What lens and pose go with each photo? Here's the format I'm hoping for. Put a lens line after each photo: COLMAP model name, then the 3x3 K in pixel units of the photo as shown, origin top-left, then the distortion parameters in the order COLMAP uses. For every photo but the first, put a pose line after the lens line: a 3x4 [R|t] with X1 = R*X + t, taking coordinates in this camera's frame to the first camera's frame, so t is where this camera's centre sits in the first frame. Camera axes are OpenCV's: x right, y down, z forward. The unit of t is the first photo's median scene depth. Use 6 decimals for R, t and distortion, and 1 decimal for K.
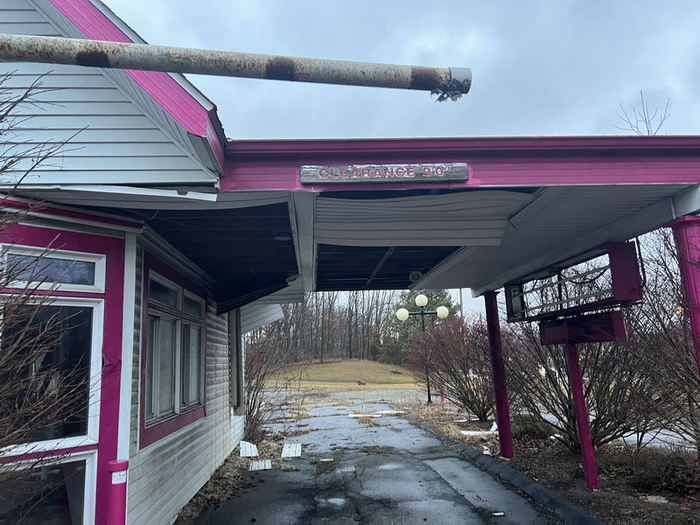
lens RADIAL K [[533.4, 0, 350.0], [0, 533.4, 262.5], [0, 0, 1]] dist [0.066450, -0.091374]
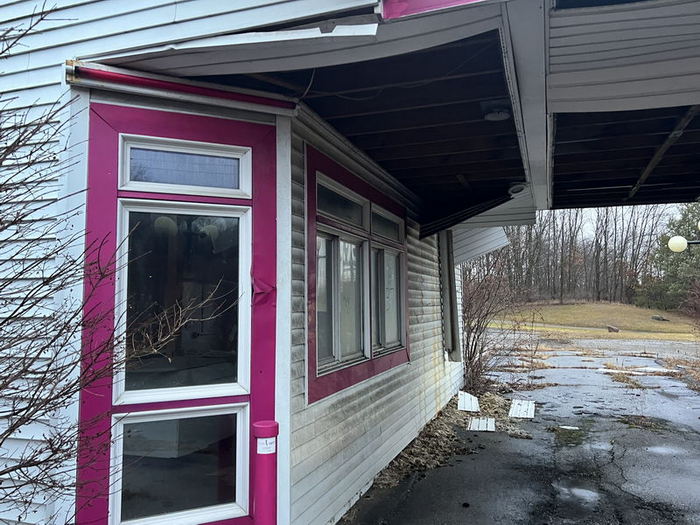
lens RADIAL K [[575.7, 0, 353.7], [0, 575.7, 254.9], [0, 0, 1]] dist [0.101597, -0.127770]
pose [[0.923038, 0.001601, -0.384706, -0.007576], [0.039197, 0.994396, 0.098184, 0.031964], [0.382708, -0.105707, 0.917802, 0.160816]]
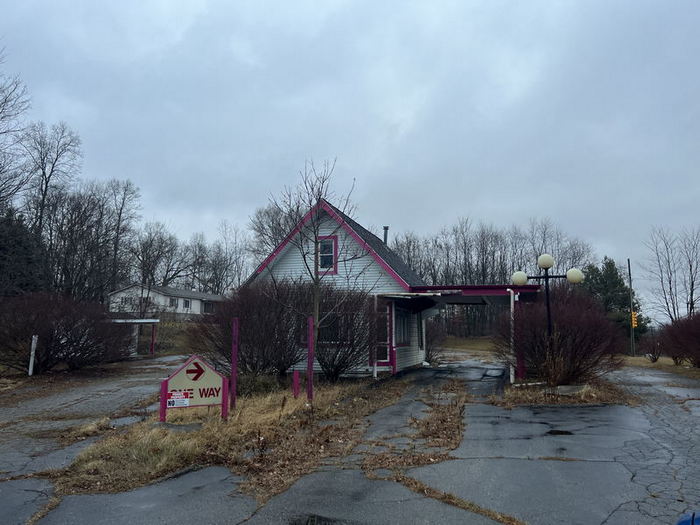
lens RADIAL K [[533.4, 0, 350.0], [0, 533.4, 262.5], [0, 0, 1]] dist [0.066450, -0.091374]
pose [[0.931338, -0.002724, -0.364145, 0.511447], [0.020344, 0.998800, 0.044560, -0.329375], [0.363586, -0.048908, 0.930276, -1.886486]]
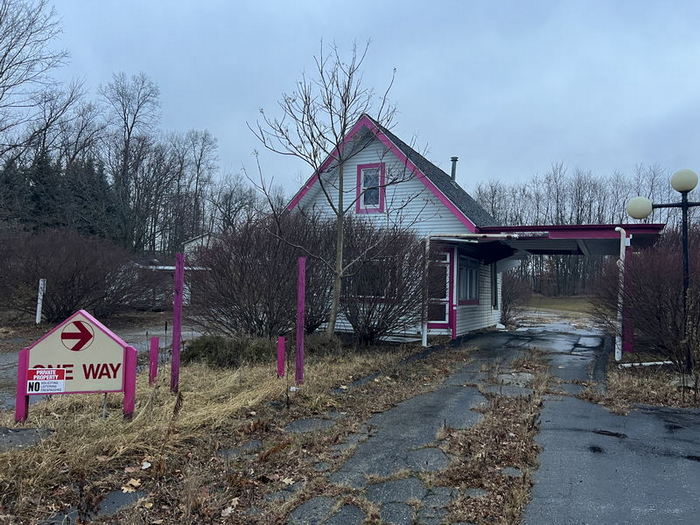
lens RADIAL K [[533.4, 0, 350.0], [0, 533.4, 262.5], [0, 0, 1]] dist [0.066450, -0.091374]
pose [[0.863900, 0.043659, -0.501767, 0.434075], [0.022031, 0.992007, 0.124247, -0.224426], [0.503181, -0.118391, 0.856033, -1.352540]]
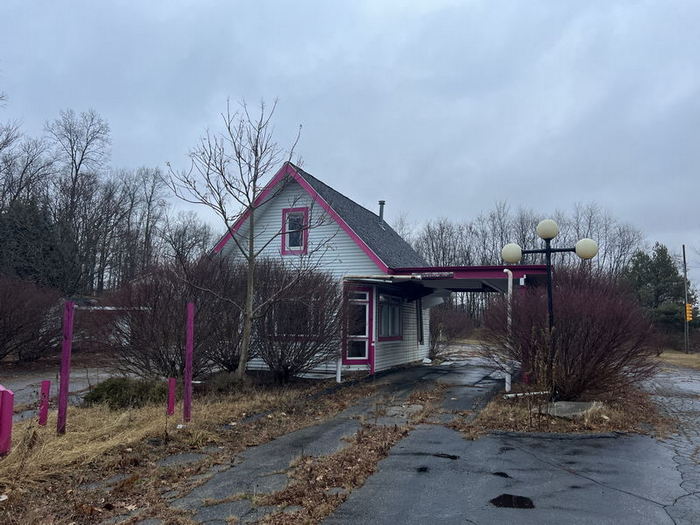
lens RADIAL K [[534.3, 0, 351.0], [0, 534.3, 269.2], [0, 0, 1]] dist [0.060610, -0.073243]
pose [[0.899990, 0.010185, -0.435792, 0.607752], [0.023933, 0.997065, 0.072727, -0.249134], [0.435253, -0.075883, 0.897104, -1.369125]]
